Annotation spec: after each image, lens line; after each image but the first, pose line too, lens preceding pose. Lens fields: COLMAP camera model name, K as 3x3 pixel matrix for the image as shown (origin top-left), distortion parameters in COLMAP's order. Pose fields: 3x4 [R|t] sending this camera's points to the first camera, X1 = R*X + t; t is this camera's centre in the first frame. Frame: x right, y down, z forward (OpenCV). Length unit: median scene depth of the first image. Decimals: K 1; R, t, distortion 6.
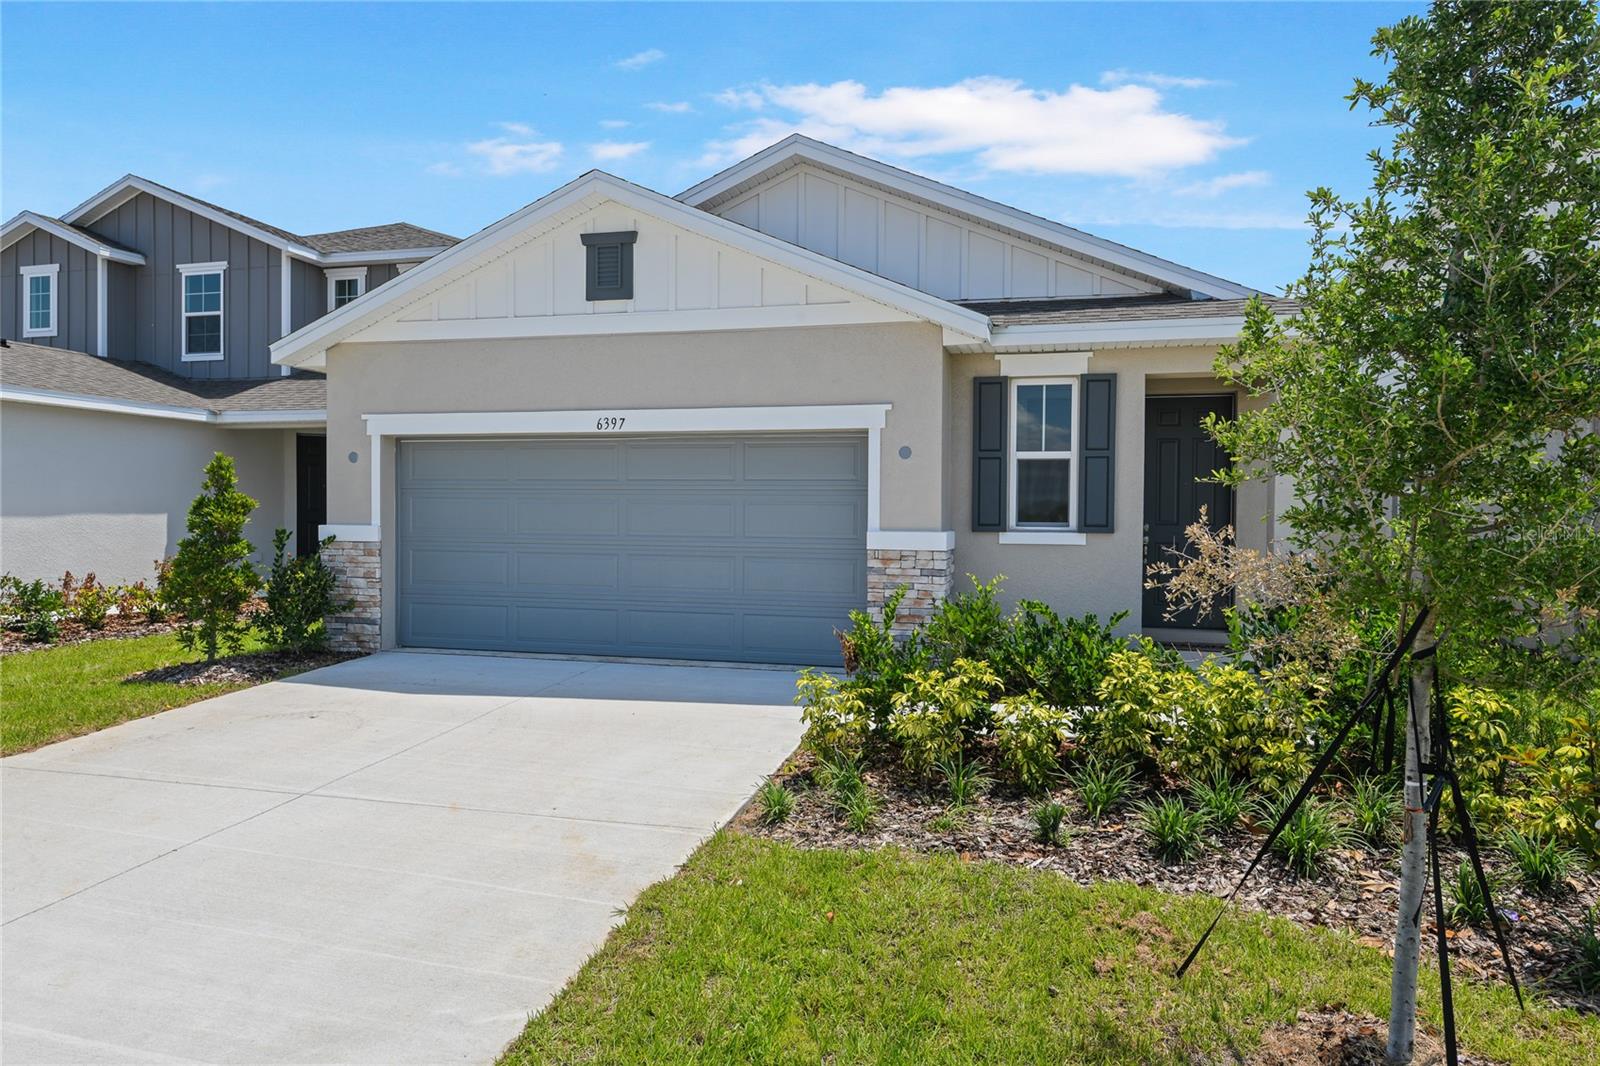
lens RADIAL K [[1021.8, 0, 800.0], [0, 1021.8, 533.0], [0, 0, 1]] dist [0.032622, -0.050528]
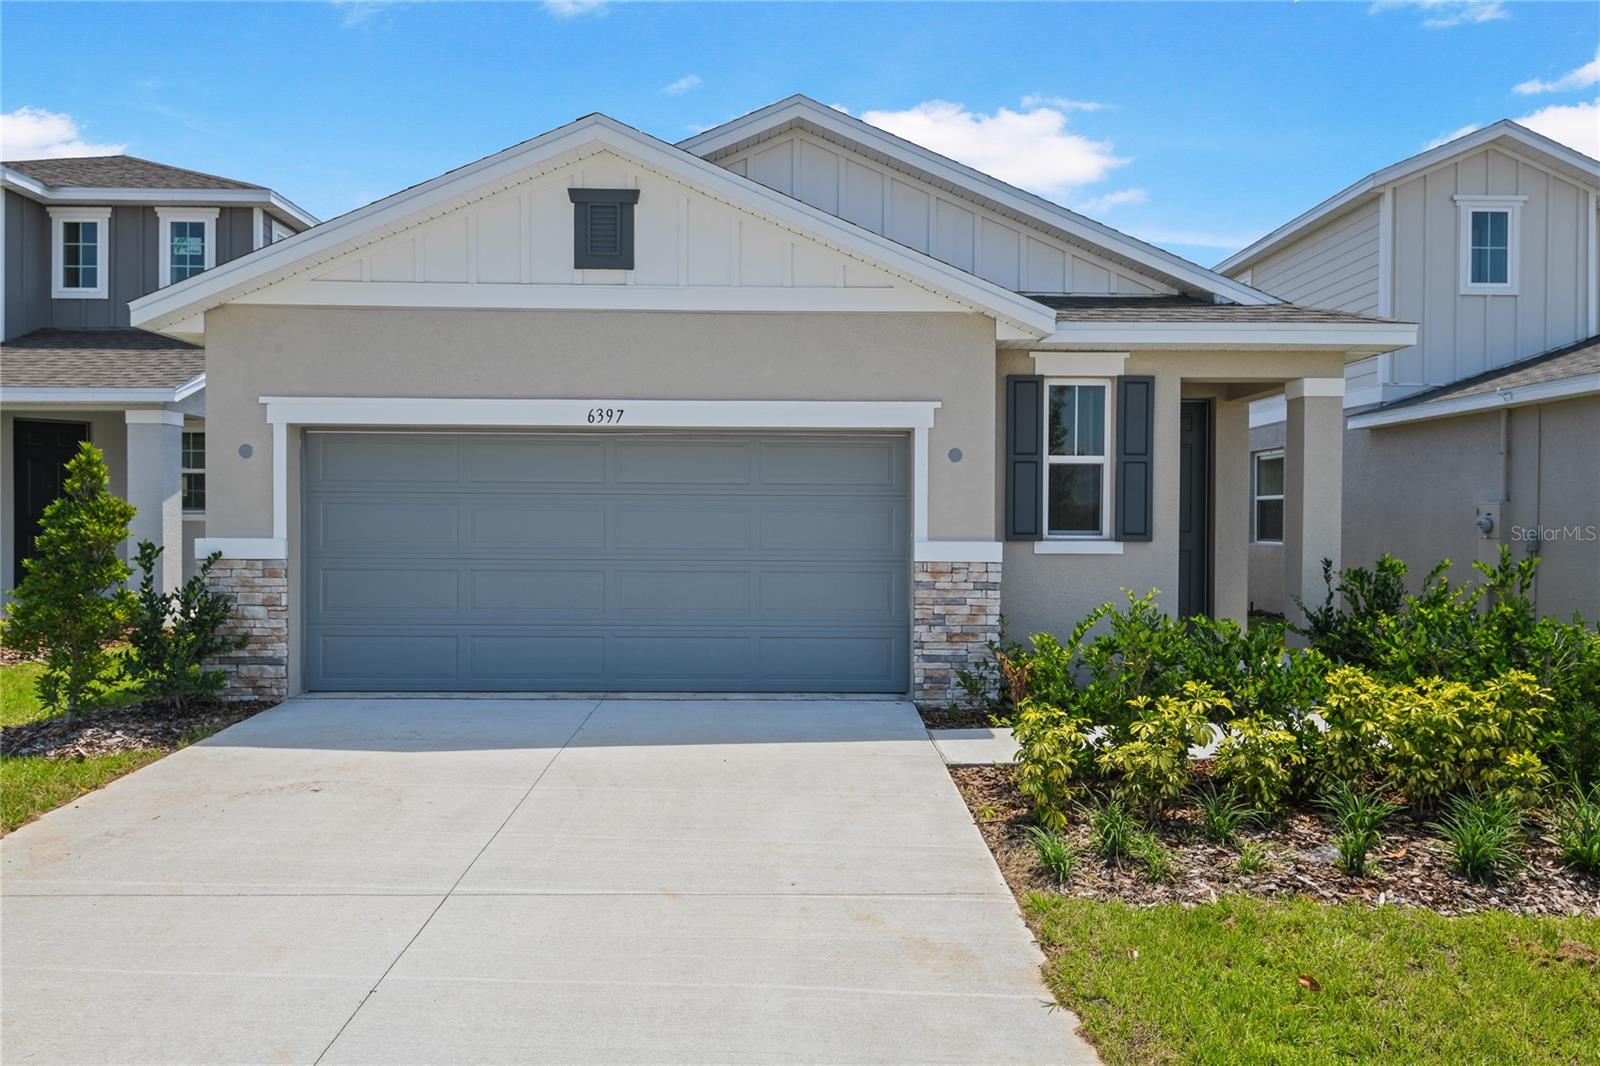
lens RADIAL K [[1102.4, 0, 800.0], [0, 1102.4, 533.0], [0, 0, 1]] dist [0.032444, -0.039946]
pose [[0.963573, -0.005852, 0.267382, -0.283256], [0.007143, 0.999967, -0.003856, -0.006046], [-0.267351, 0.005625, 0.963583, 0.084766]]
